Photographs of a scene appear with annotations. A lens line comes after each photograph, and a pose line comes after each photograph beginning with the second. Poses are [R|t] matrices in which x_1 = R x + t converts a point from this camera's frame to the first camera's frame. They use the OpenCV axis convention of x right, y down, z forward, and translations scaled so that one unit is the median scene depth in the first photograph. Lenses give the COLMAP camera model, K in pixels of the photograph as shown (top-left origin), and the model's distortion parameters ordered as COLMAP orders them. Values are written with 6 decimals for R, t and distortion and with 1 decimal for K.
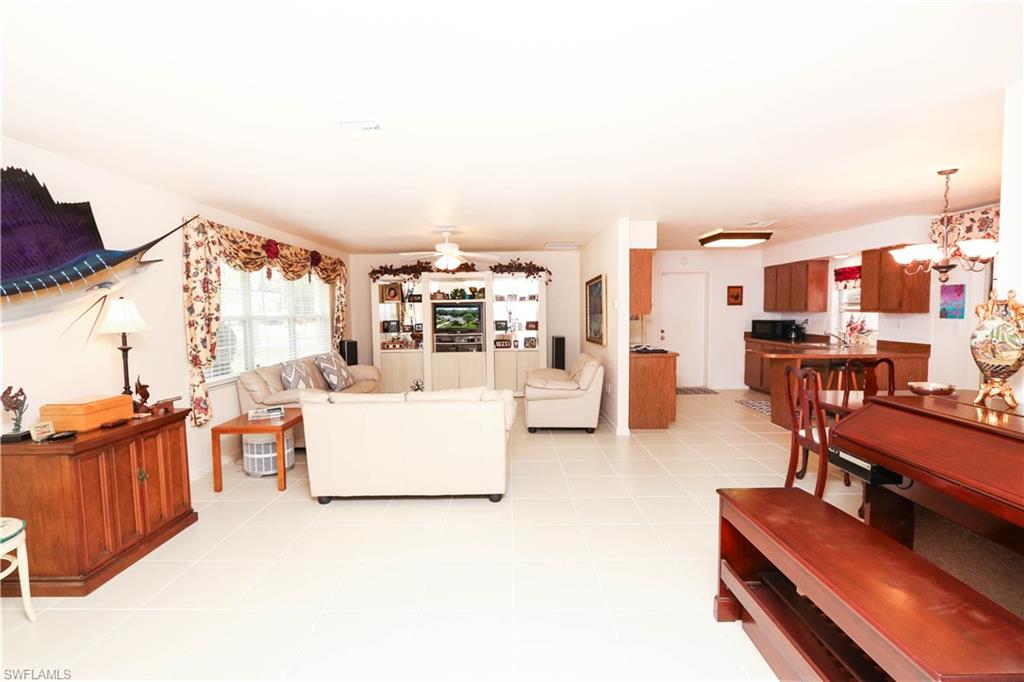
lens RADIAL K [[475.6, 0, 508.2], [0, 475.6, 342.0], [0, 0, 1]] dist [-0.024450, 0.008239]
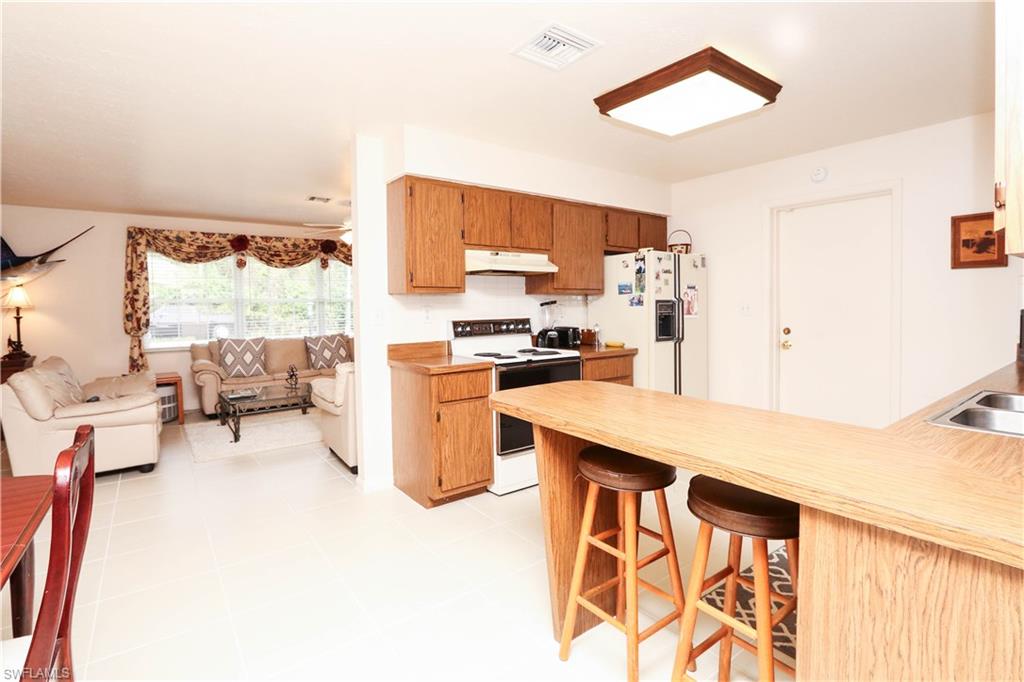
lens RADIAL K [[475.6, 0, 508.2], [0, 475.6, 342.0], [0, 0, 1]] dist [-0.024450, 0.008239]
pose [[0.600362, 0.071275, -0.796546, 0.671299], [-0.045946, 0.997449, 0.054622, -0.030286], [0.798407, 0.003806, 0.602106, 0.614377]]
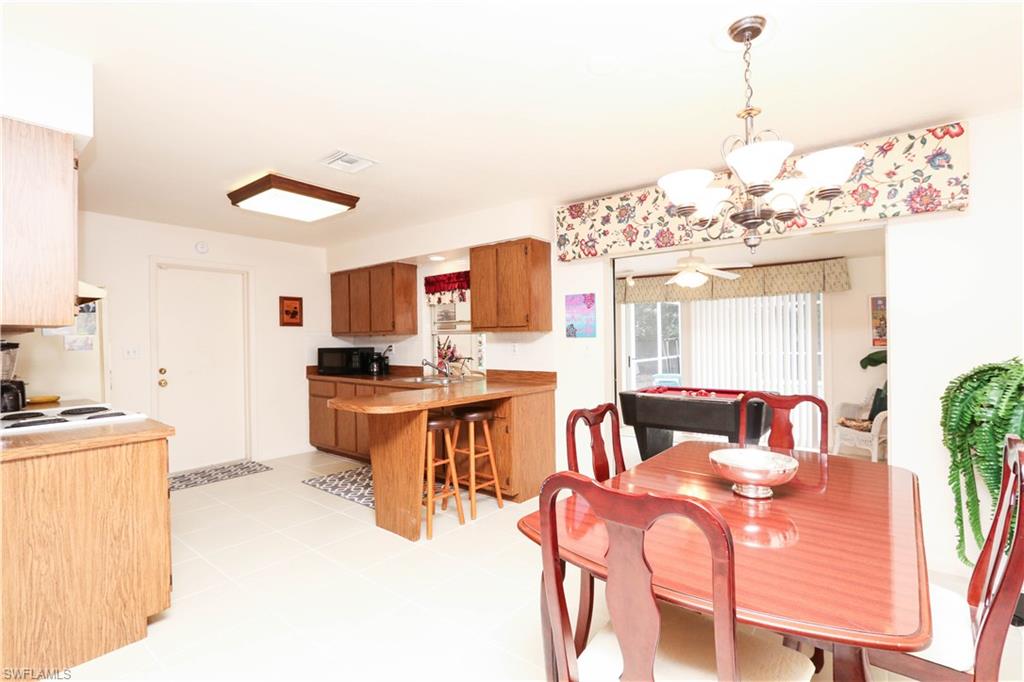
lens RADIAL K [[475.6, 0, 508.2], [0, 475.6, 342.0], [0, 0, 1]] dist [-0.024450, 0.008239]
pose [[0.619757, 0.000988, 0.784794, 0.183994], [0.057712, 0.997234, -0.046830, -0.009374], [-0.782669, 0.074315, 0.617985, 0.440785]]
